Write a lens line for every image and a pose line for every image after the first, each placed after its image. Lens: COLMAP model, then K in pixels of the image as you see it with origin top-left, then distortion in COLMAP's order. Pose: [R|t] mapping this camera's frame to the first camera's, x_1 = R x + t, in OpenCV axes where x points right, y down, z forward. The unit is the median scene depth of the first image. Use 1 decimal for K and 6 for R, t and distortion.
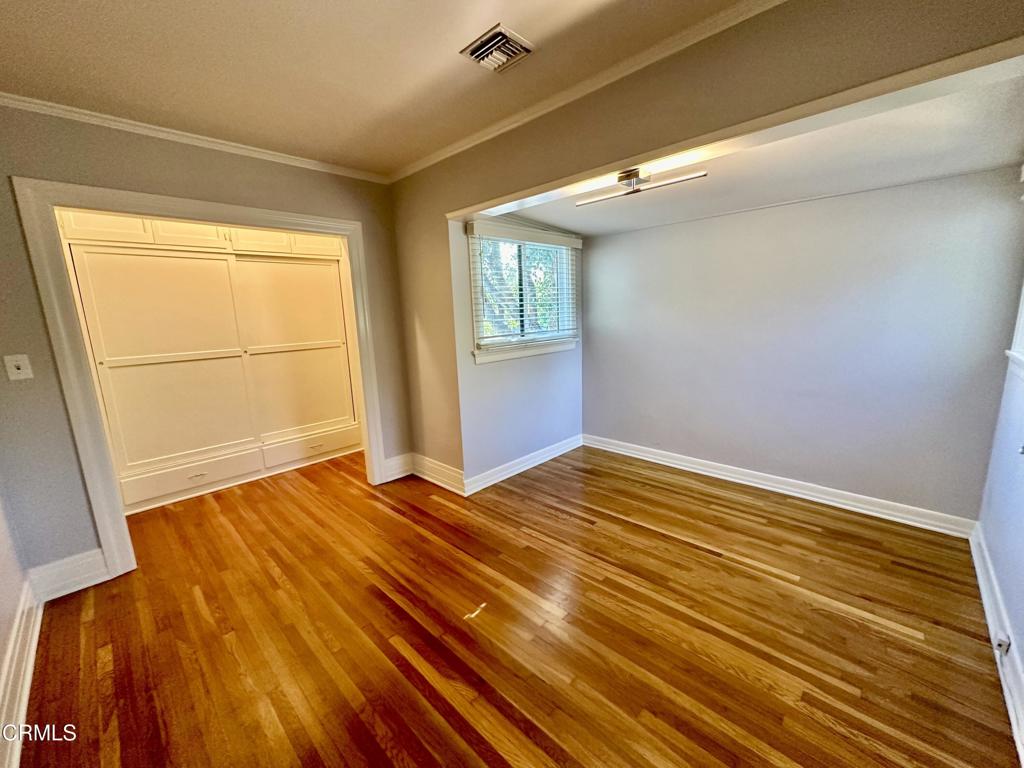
lens RADIAL K [[411.5, 0, 511.9], [0, 411.5, 384.0], [0, 0, 1]] dist [-0.001356, 0.000330]
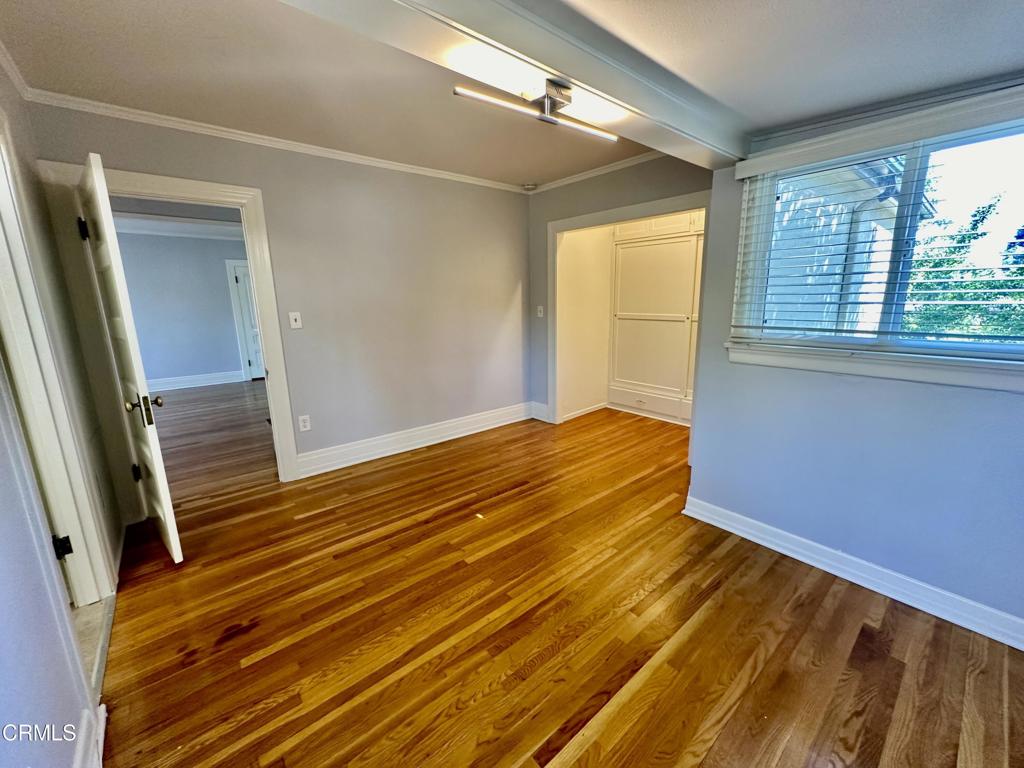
lens RADIAL K [[411.5, 0, 512.7], [0, 411.5, 383.8], [0, 0, 1]] dist [-0.001356, 0.000330]
pose [[-0.098402, 0.246147, -0.964224, 0.949999], [-0.158811, 0.952625, 0.259393, -0.197655], [0.982393, 0.178654, -0.054649, 0.946865]]
